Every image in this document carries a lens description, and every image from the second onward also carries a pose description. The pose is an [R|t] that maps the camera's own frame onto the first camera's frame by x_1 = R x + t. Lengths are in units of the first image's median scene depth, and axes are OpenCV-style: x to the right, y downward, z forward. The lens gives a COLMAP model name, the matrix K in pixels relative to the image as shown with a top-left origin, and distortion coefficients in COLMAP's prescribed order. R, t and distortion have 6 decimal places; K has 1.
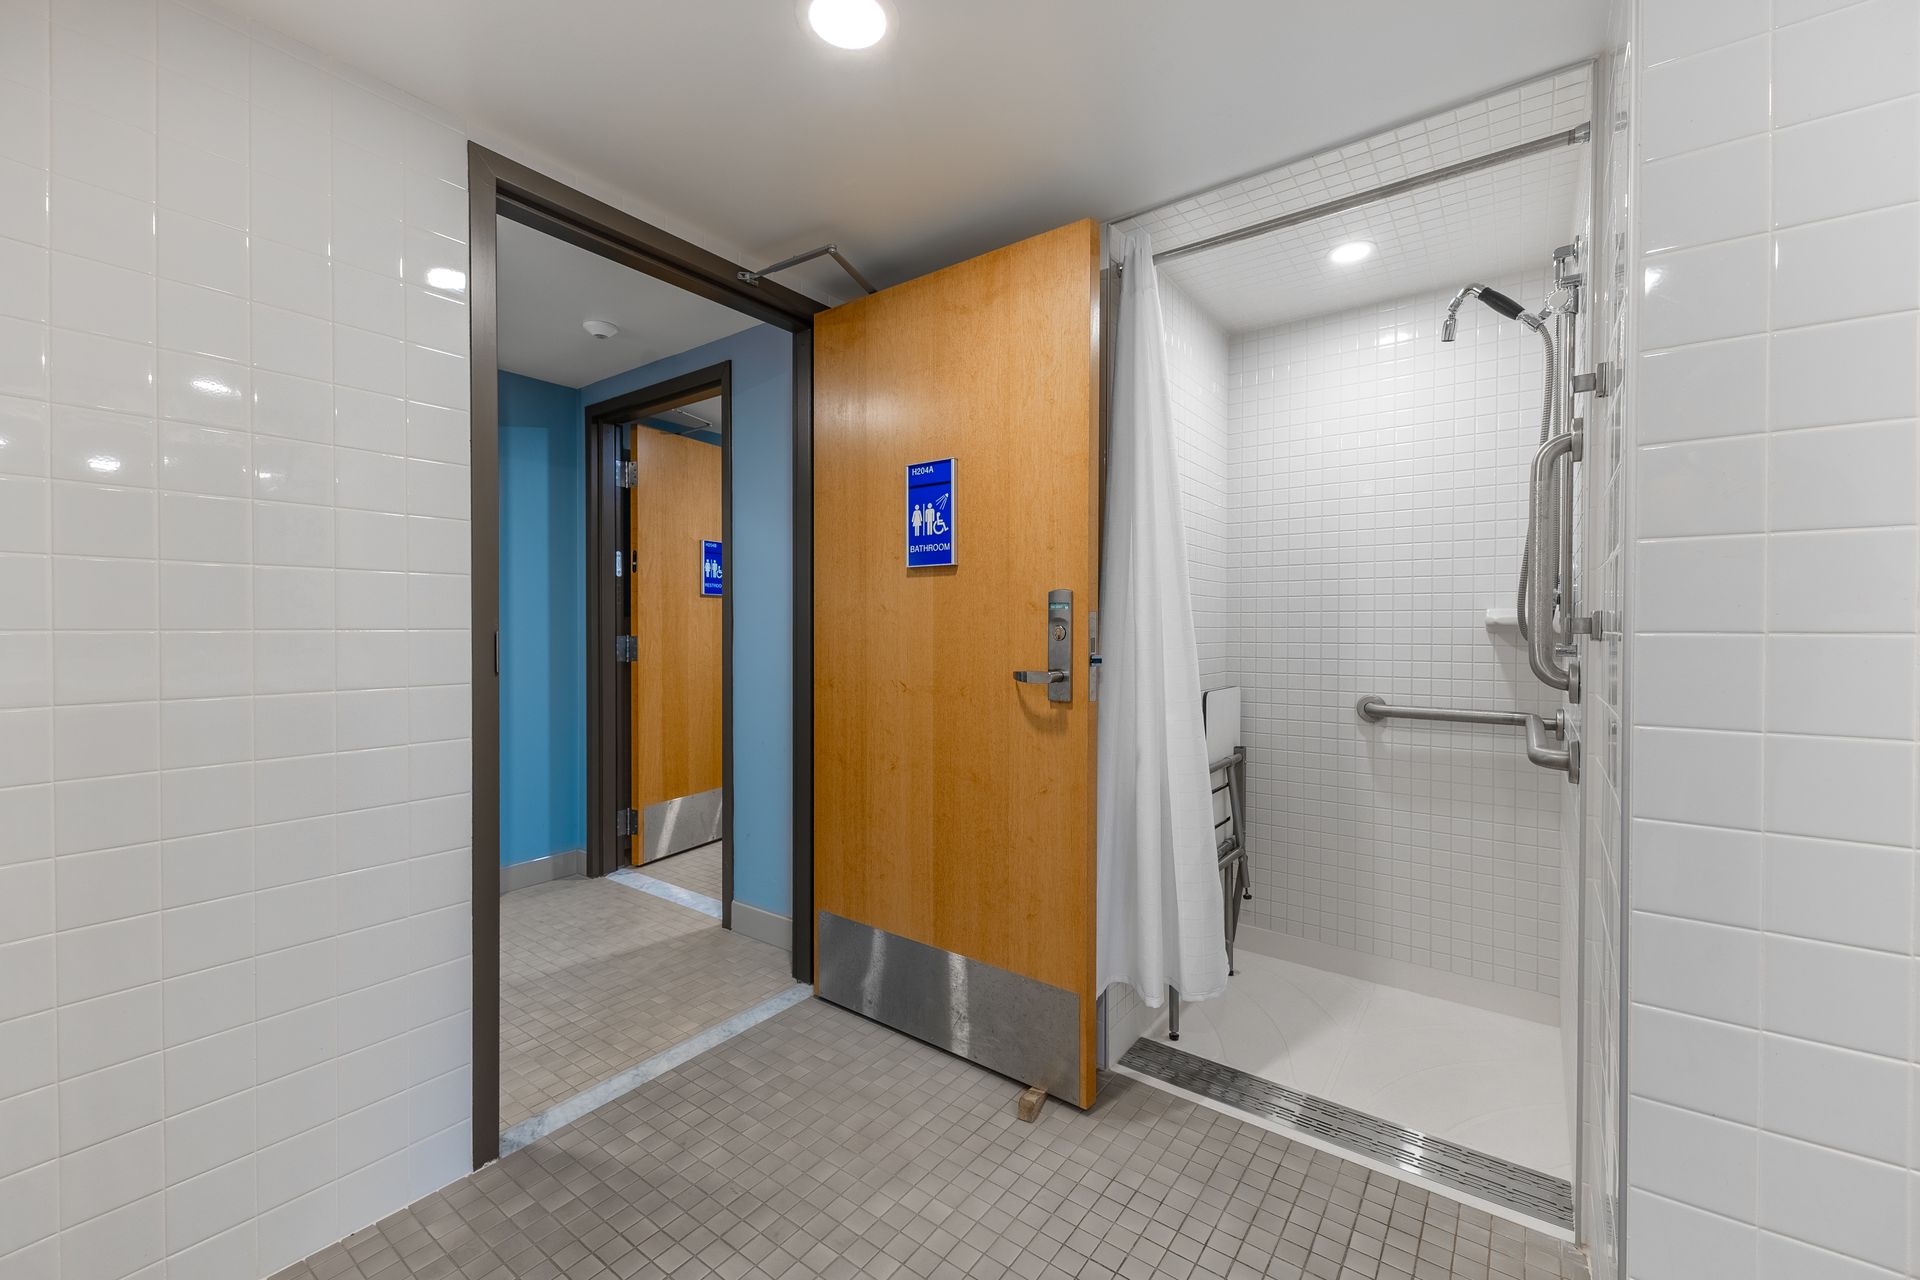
lens RADIAL K [[770.5, 0, 962.5], [0, 770.5, 634.3], [0, 0, 1]] dist [0.010358, -0.003771]
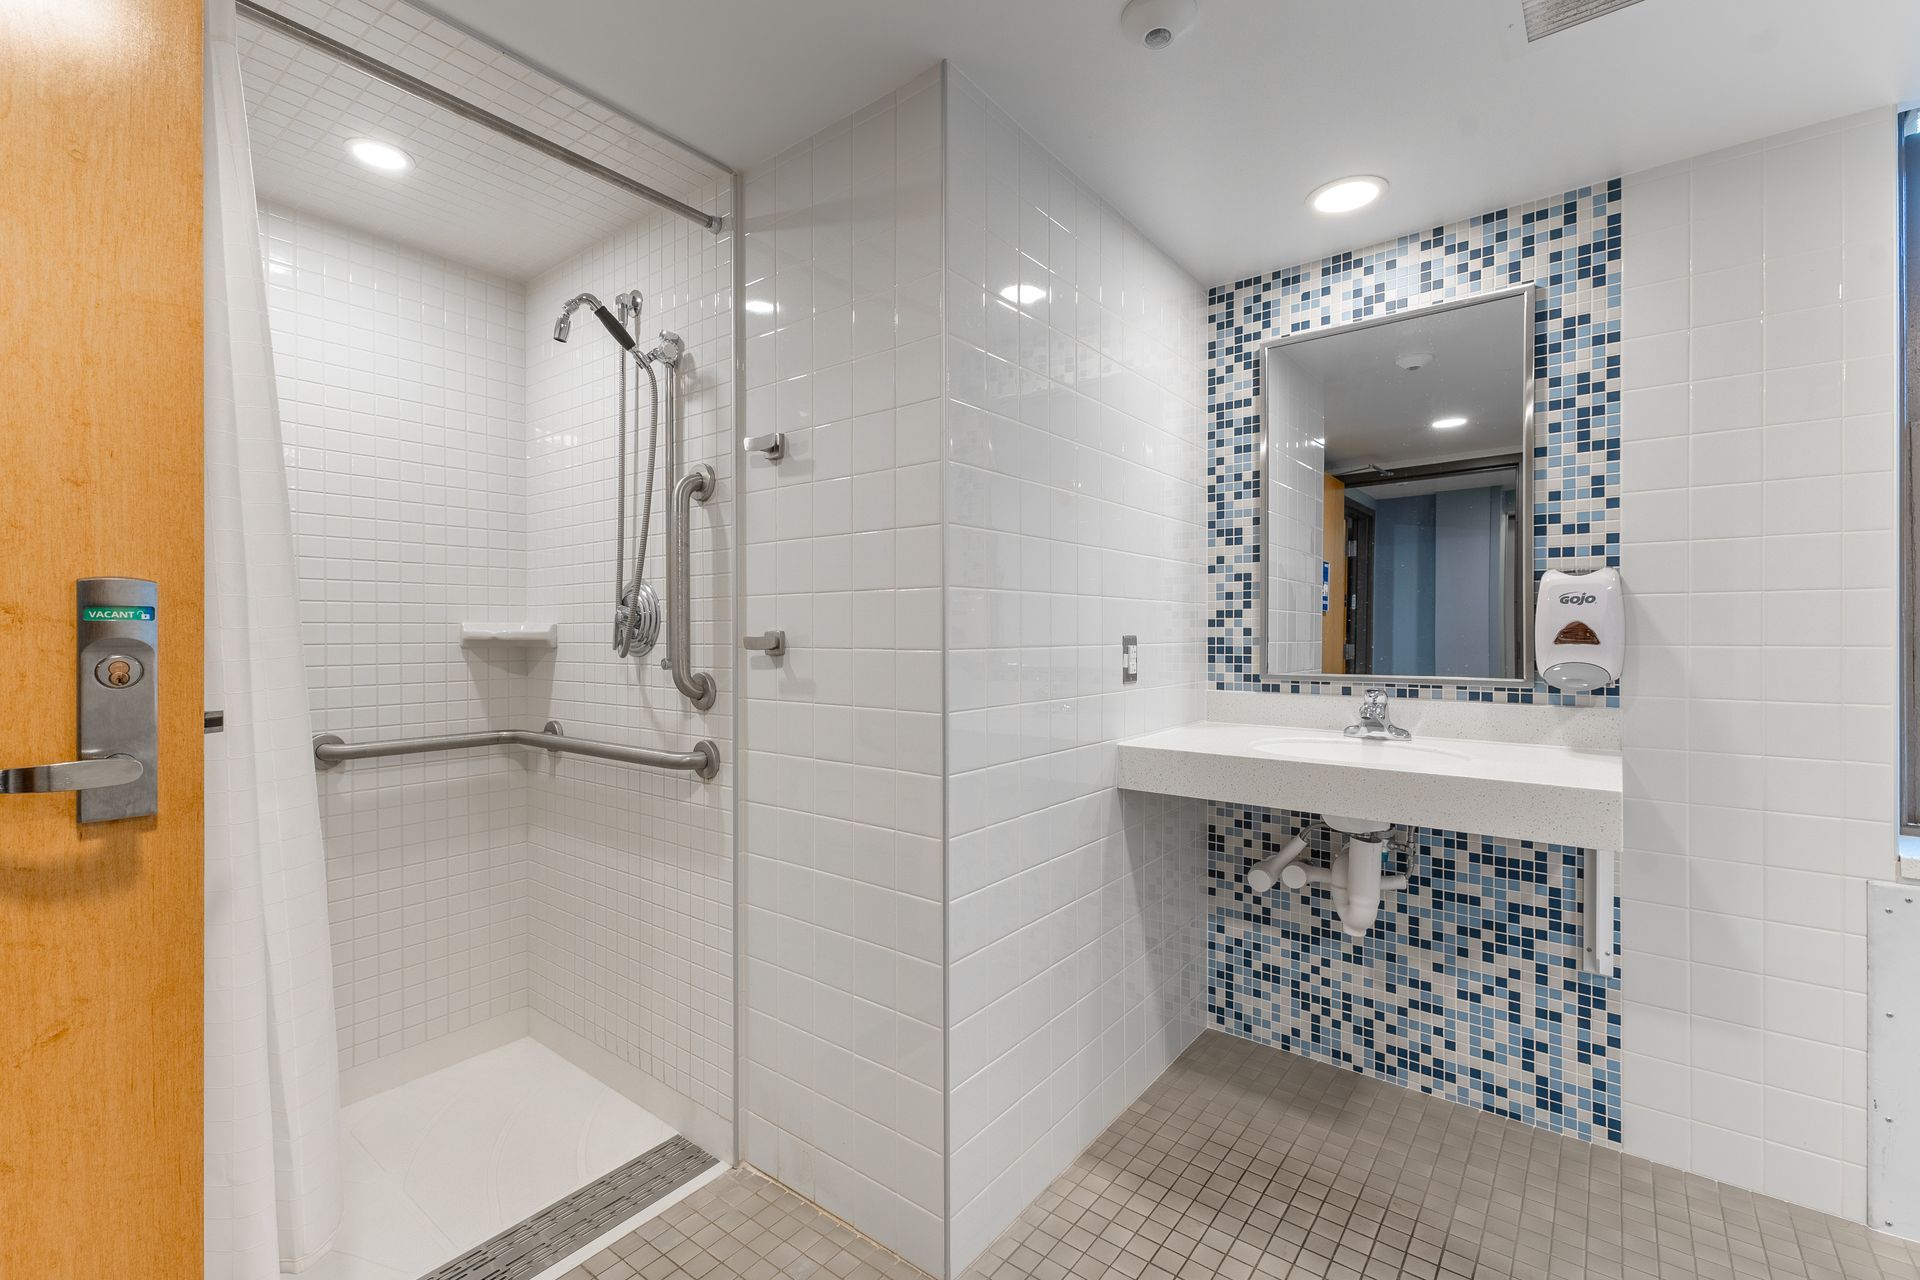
lens RADIAL K [[827.6, 0, 962.5], [0, 827.6, 636.8], [0, 0, 1]] dist [0.002849, 0.000104]
pose [[0.023447, -0.007346, 0.999698, -0.356535], [0.008980, 0.999934, 0.007137, -0.021553], [-0.999685, 0.008810, 0.023511, 0.478896]]
